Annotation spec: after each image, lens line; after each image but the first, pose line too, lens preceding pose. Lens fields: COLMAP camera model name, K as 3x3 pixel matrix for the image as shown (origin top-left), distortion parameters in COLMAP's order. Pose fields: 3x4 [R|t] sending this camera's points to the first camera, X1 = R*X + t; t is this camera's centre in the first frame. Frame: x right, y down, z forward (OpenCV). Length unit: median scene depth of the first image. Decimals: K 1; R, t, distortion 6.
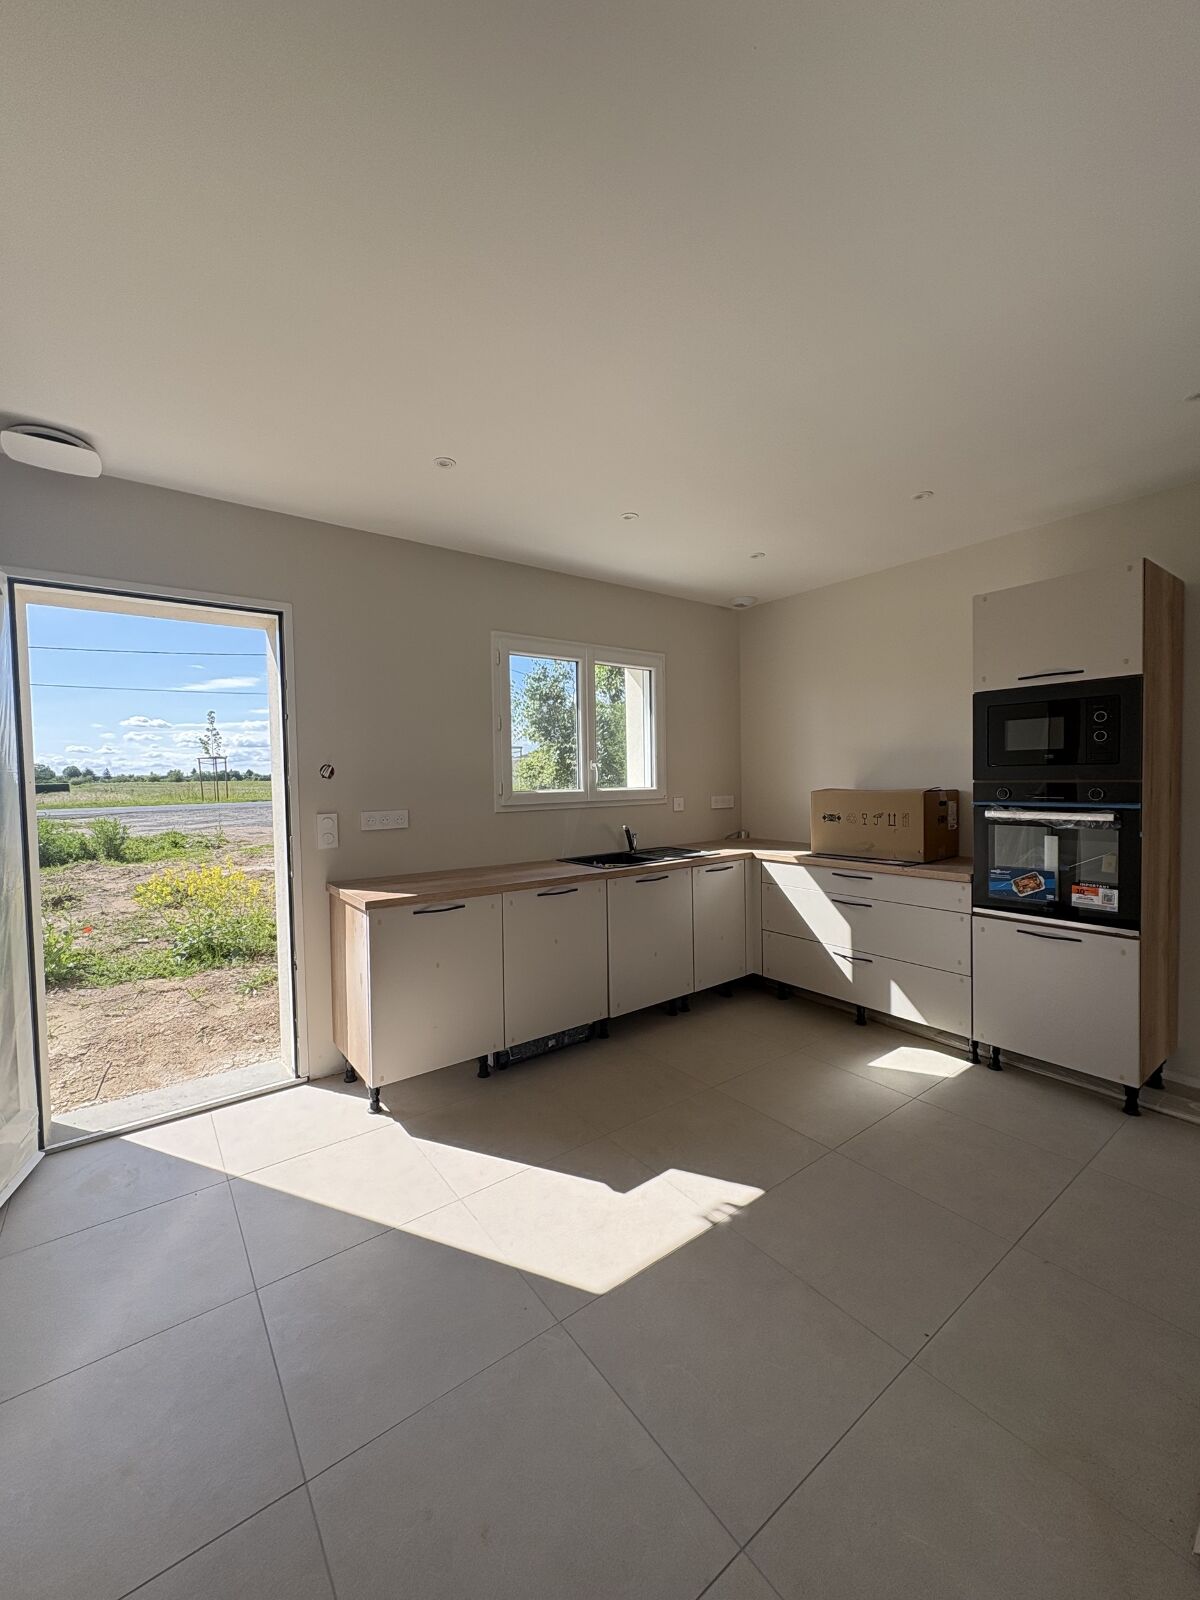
lens RADIAL K [[638.6, 0, 606.3], [0, 638.6, 801.4], [0, 0, 1]] dist [0.002299, 0.000068]
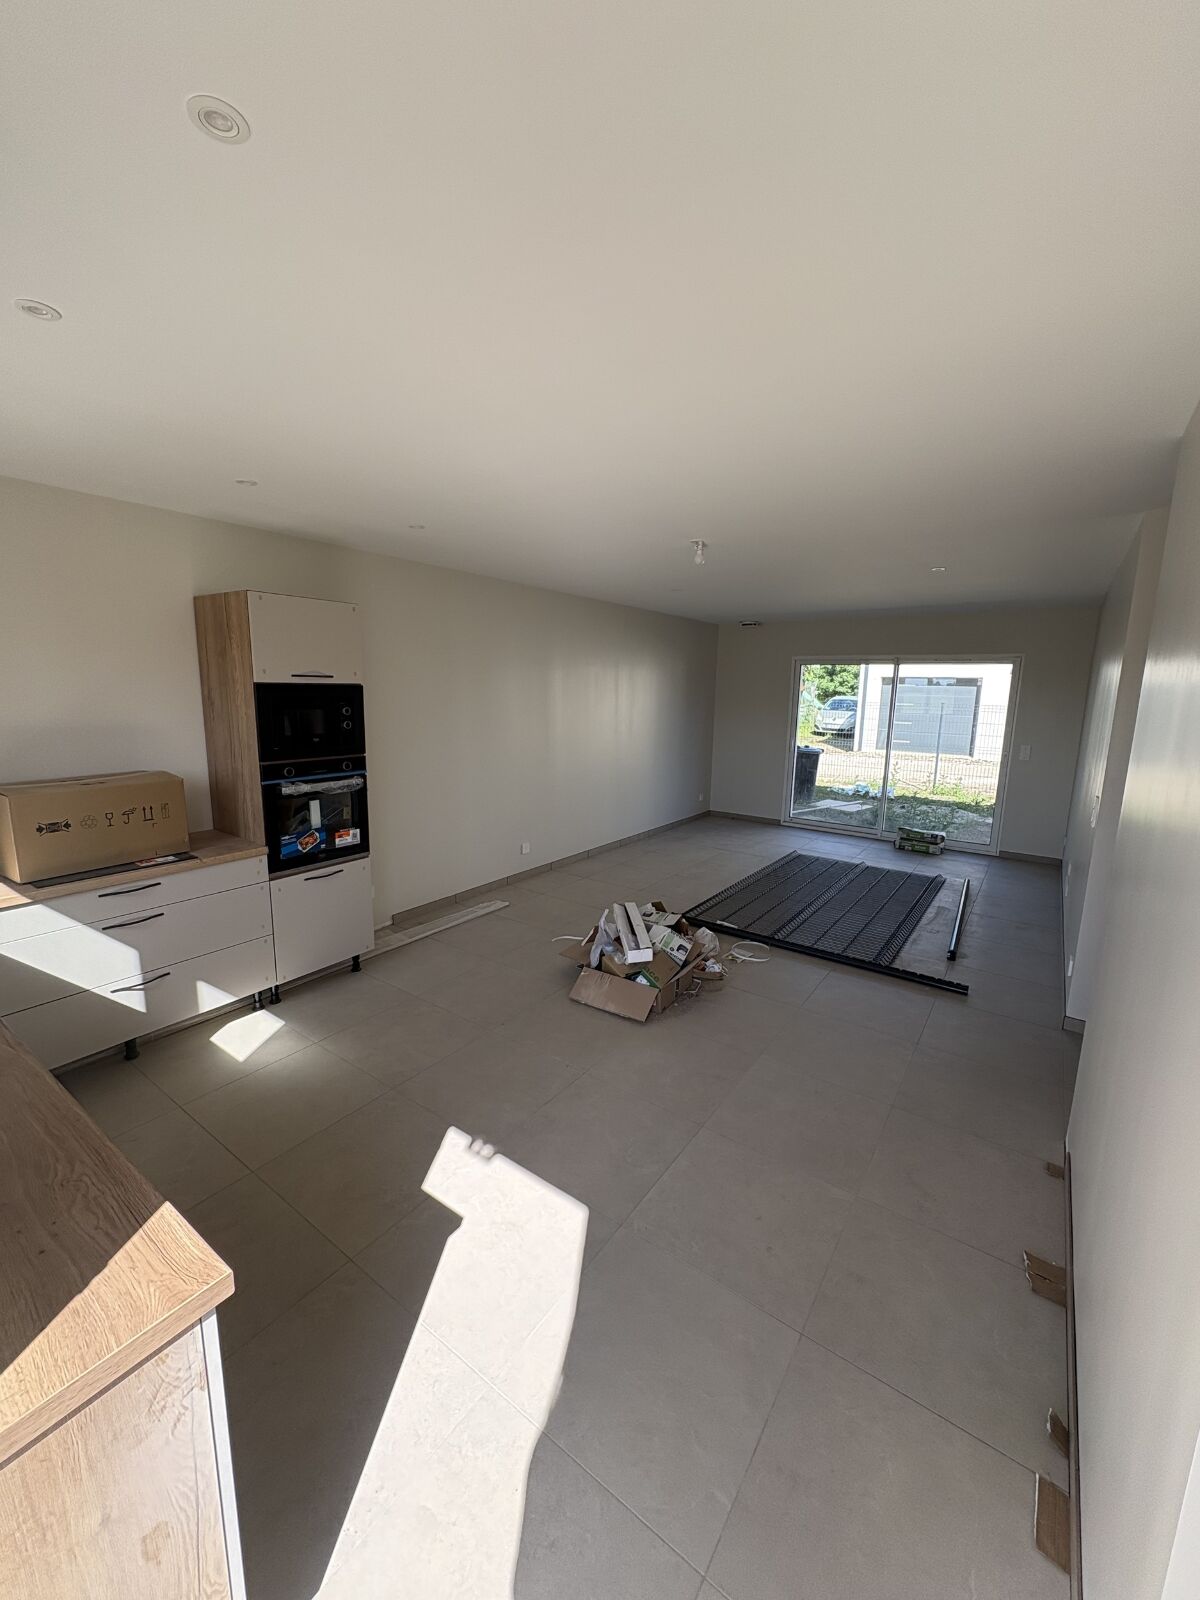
lens RADIAL K [[638.6, 0, 604.7], [0, 638.6, 798.2], [0, 0, 1]] dist [0.002299, 0.000068]
pose [[-0.310879, -0.152129, 0.938196, -0.663494], [0.024781, 0.985474, 0.168007, -0.145175], [-0.950126, 0.075479, -0.302593, 0.788563]]
